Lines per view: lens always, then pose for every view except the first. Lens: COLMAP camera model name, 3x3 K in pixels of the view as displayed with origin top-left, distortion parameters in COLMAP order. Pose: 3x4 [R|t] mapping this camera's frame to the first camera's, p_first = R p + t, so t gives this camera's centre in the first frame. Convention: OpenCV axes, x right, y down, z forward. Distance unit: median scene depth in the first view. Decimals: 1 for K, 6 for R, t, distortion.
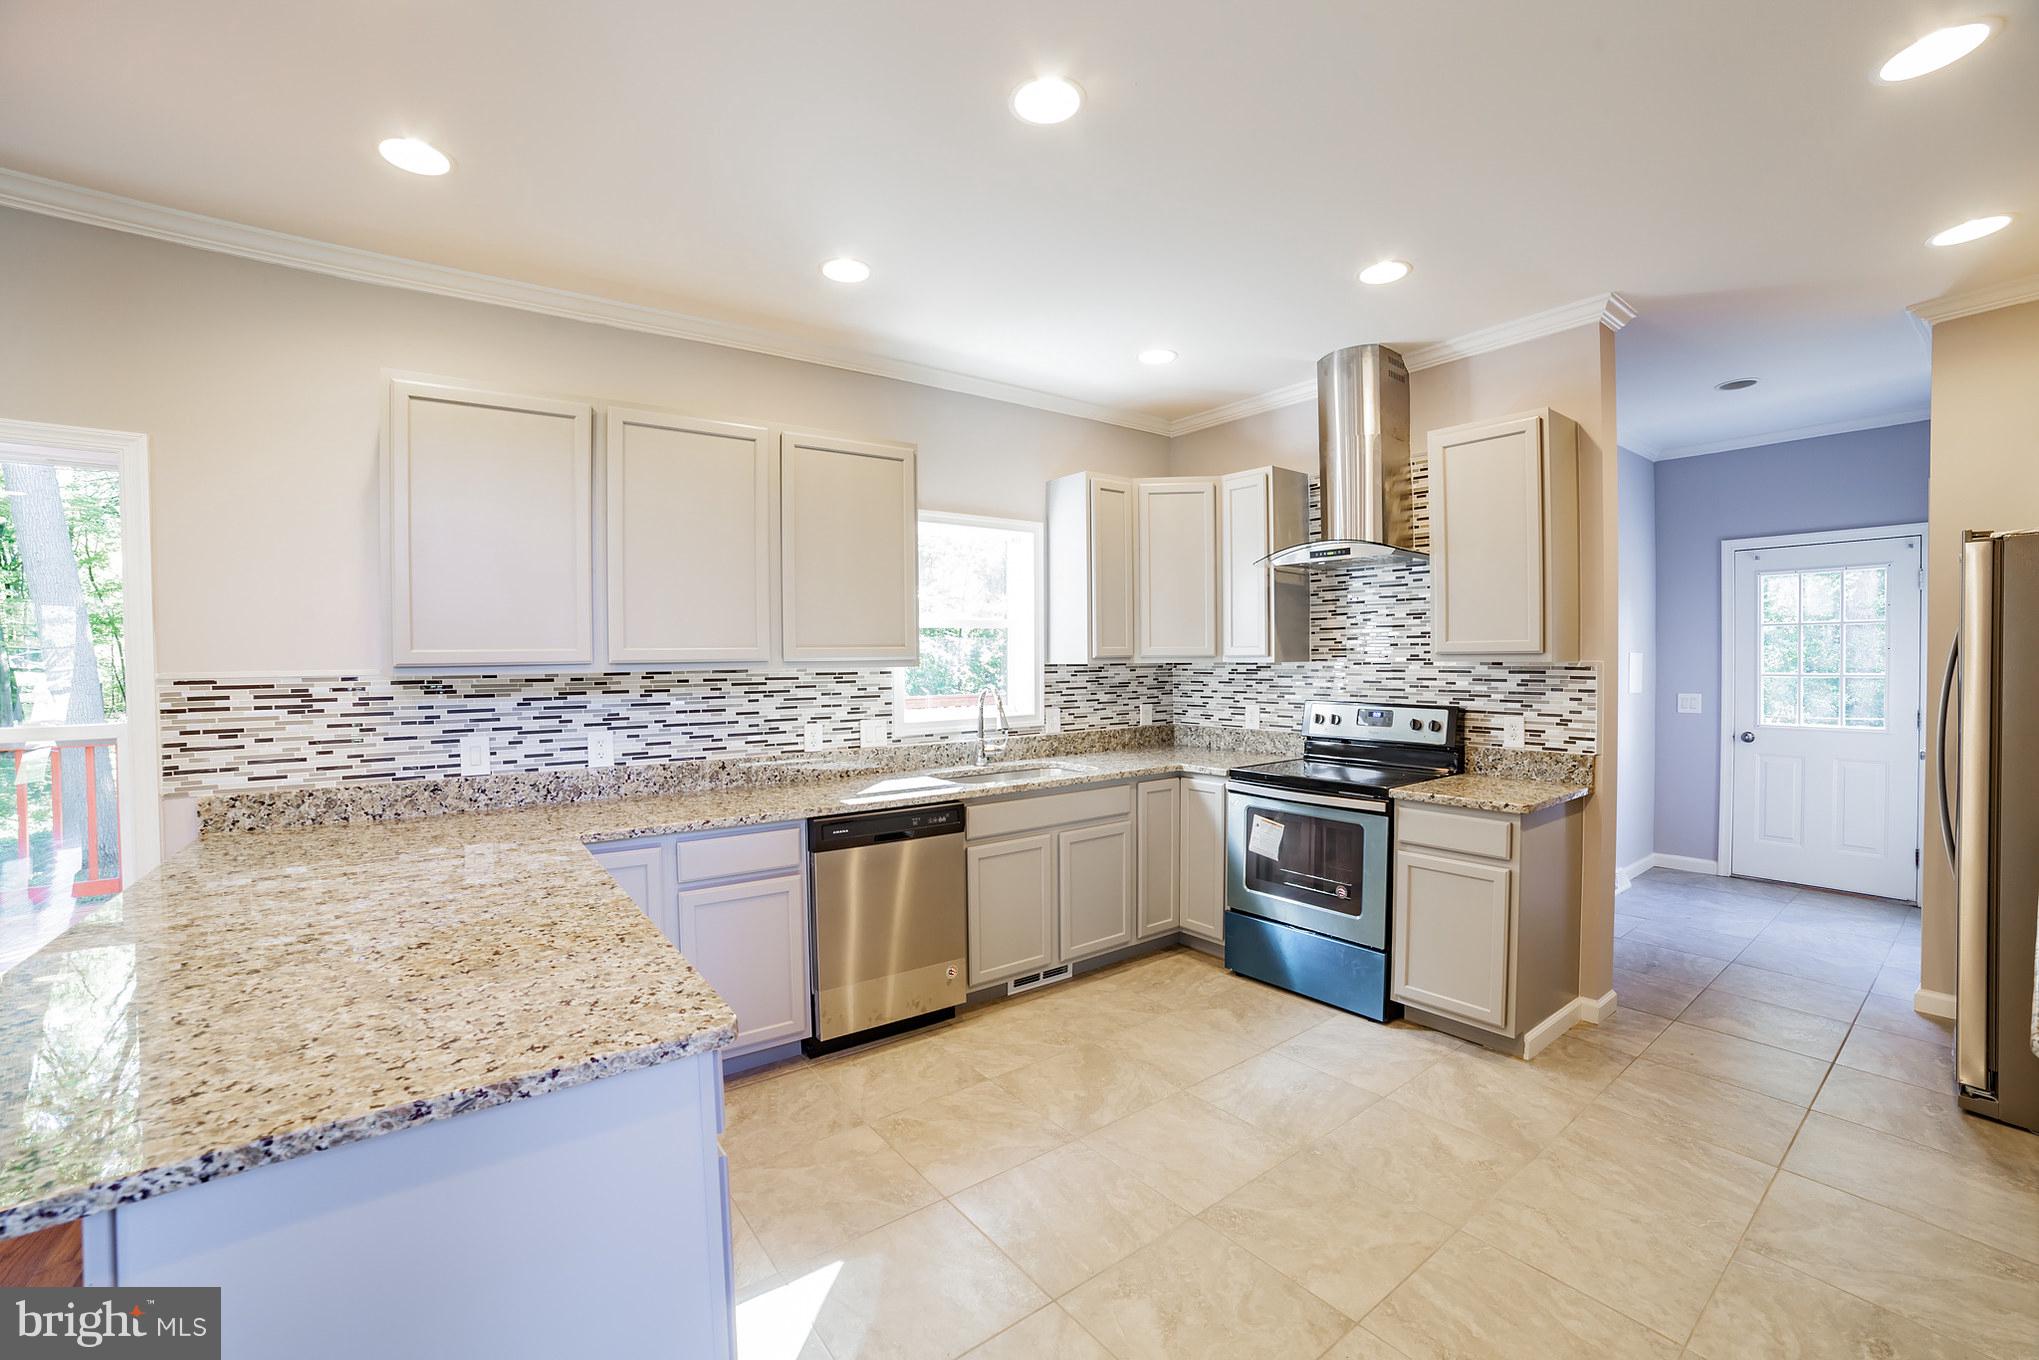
lens RADIAL K [[846.6, 0, 1023.1], [0, 846.6, 678.7], [0, 0, 1]] dist [-0.104619, 0.038832]
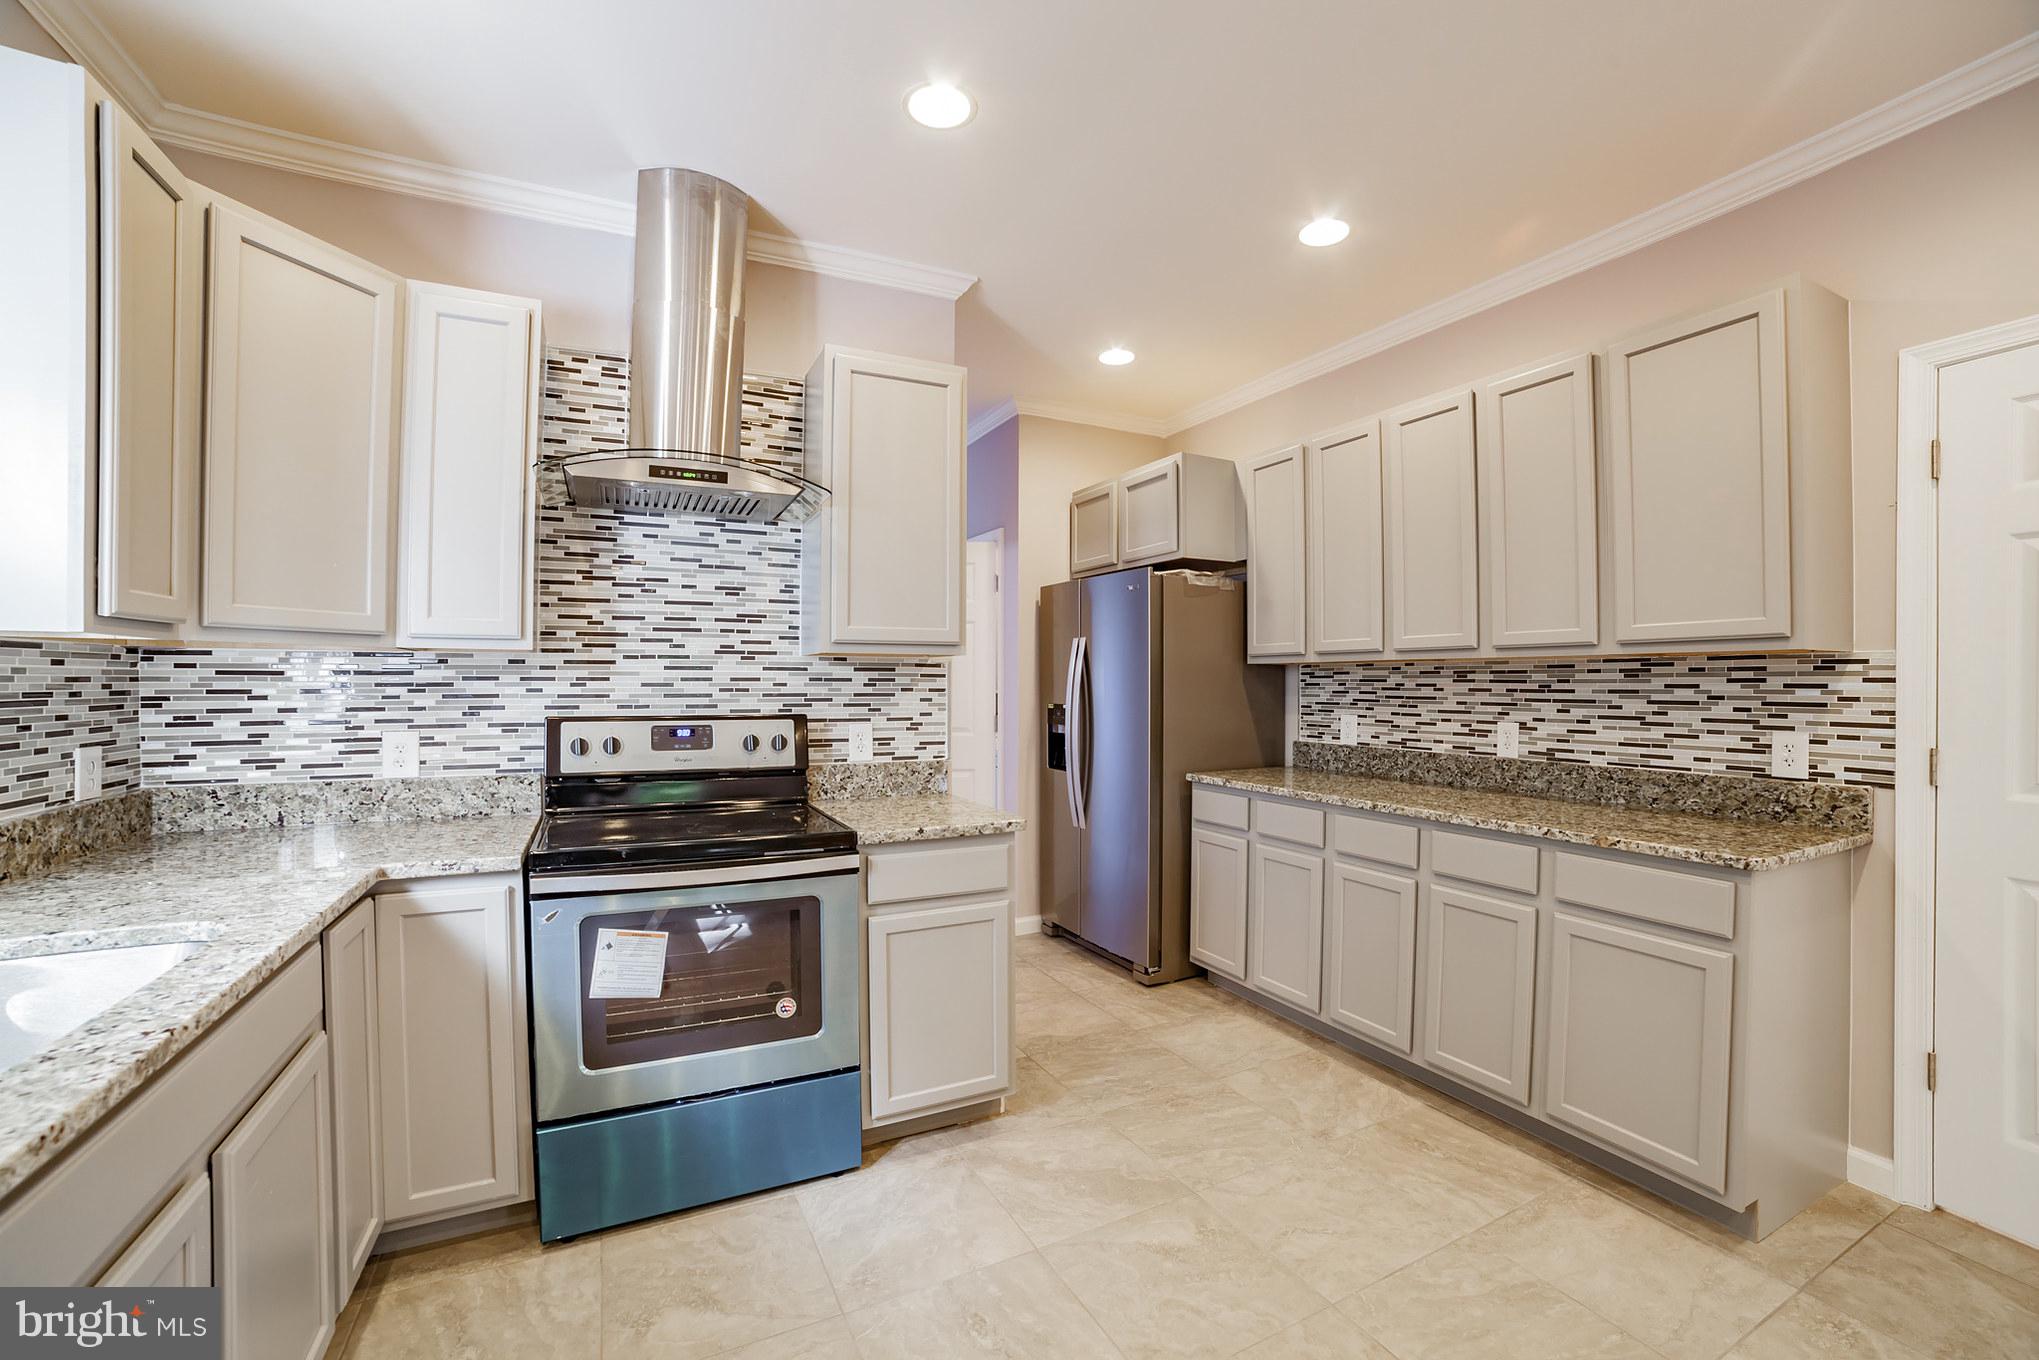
lens RADIAL K [[846.6, 0, 1023.1], [0, 846.6, 678.7], [0, 0, 1]] dist [-0.104619, 0.038832]
pose [[0.179139, 0.009784, 0.983775, -0.199747], [0.019932, 0.999709, -0.013572, 0.015272], [-0.983622, 0.022040, 0.178892, 0.658471]]
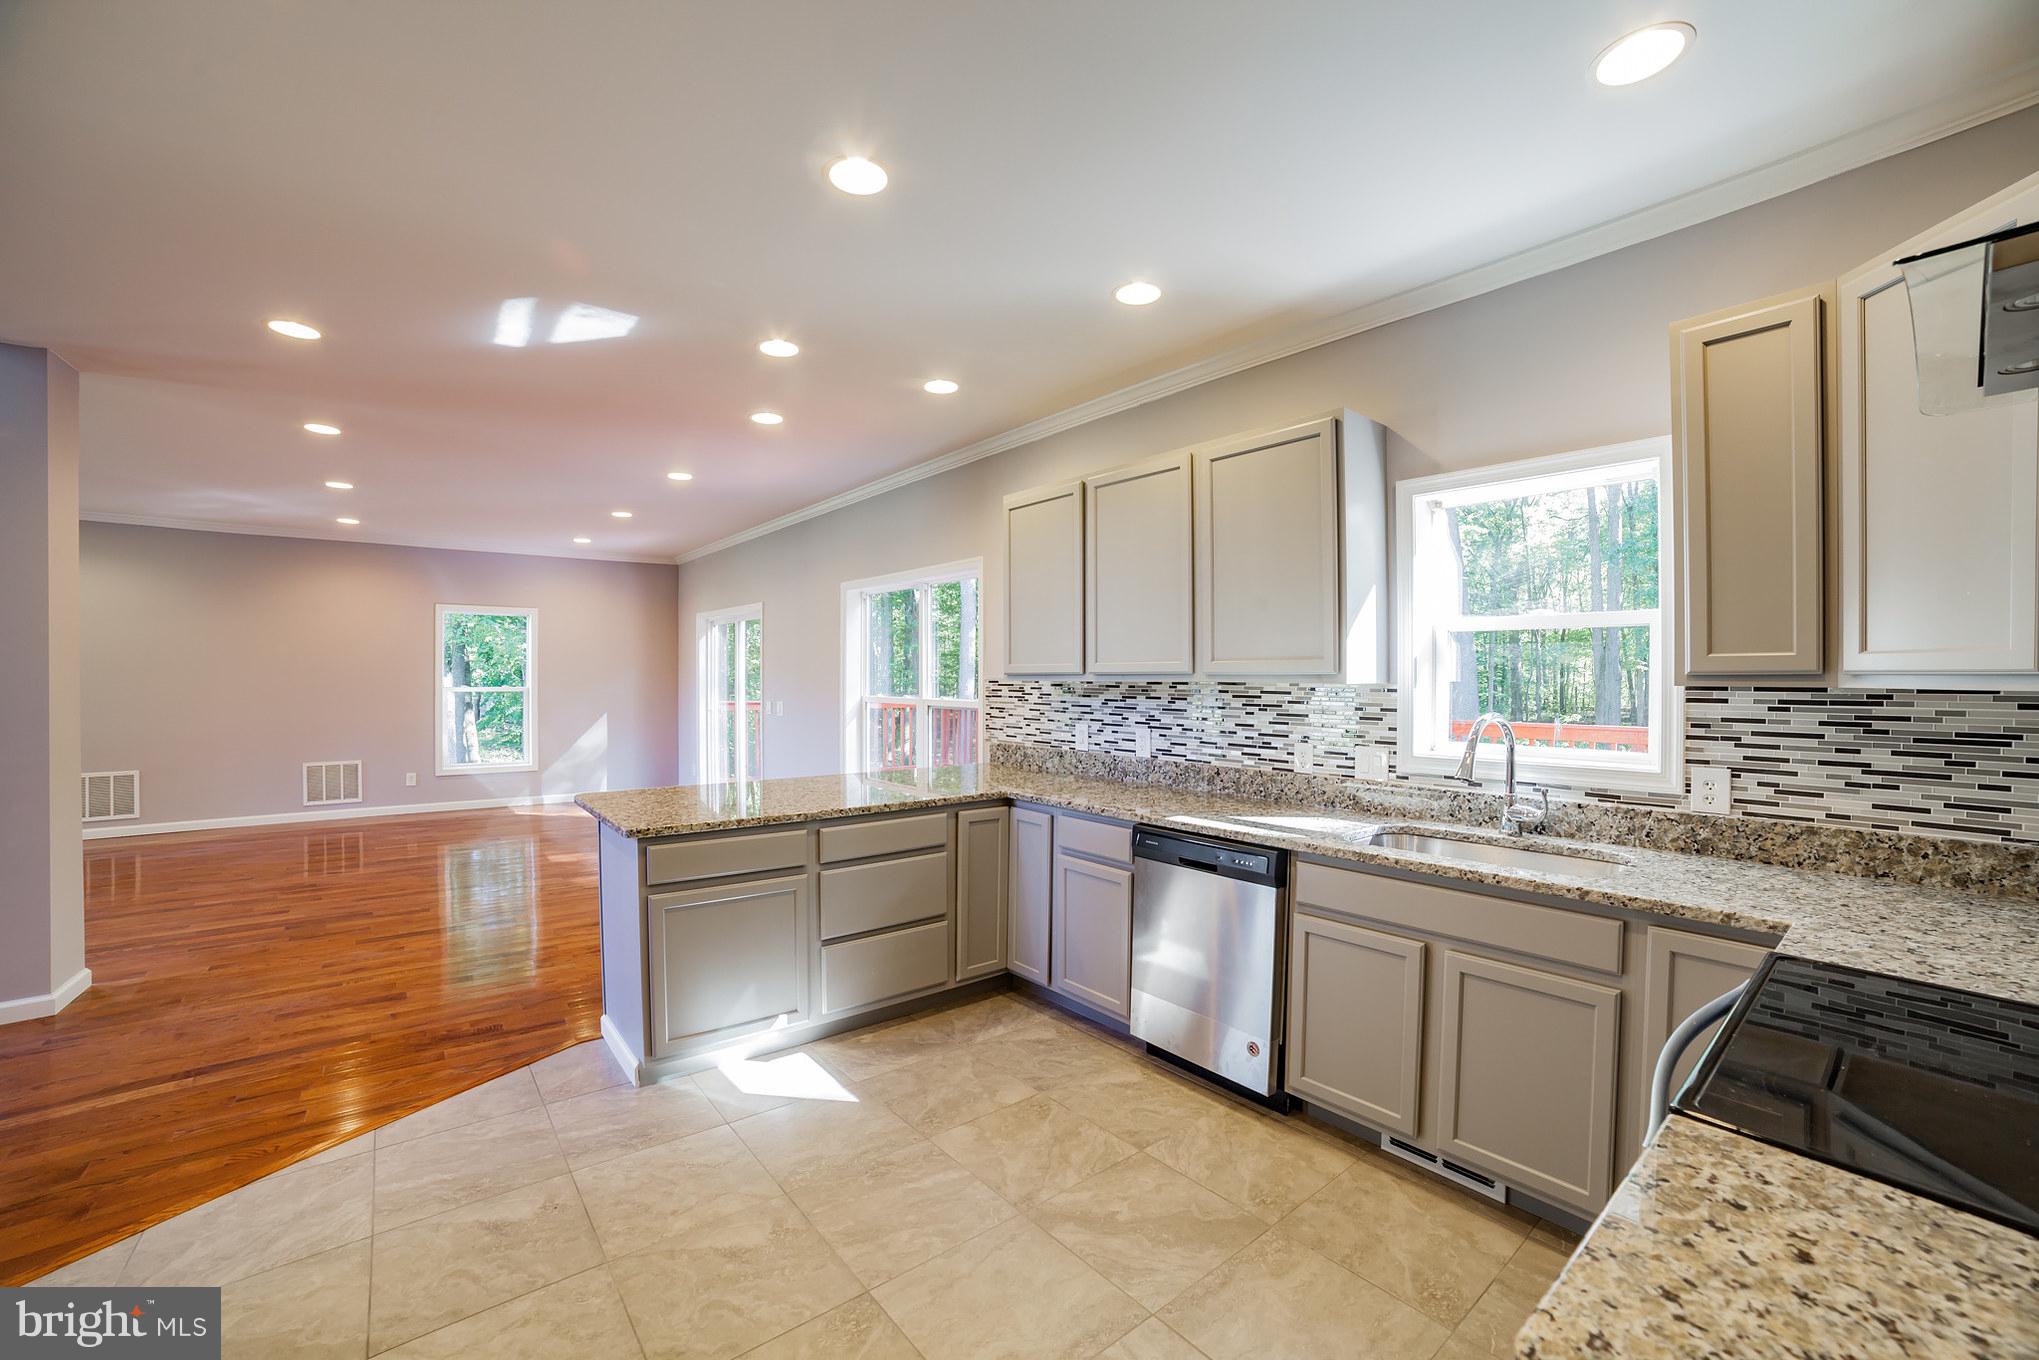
lens RADIAL K [[825.0, 0, 1006.7], [0, 825.0, 678.4], [0, 0, 1]] dist [-0.090791, 0.032958]
pose [[0.036151, 0.012463, -0.999269, 0.644607], [-0.028266, 0.999535, 0.011443, -0.018700], [0.998947, 0.027832, 0.036486, 0.656370]]
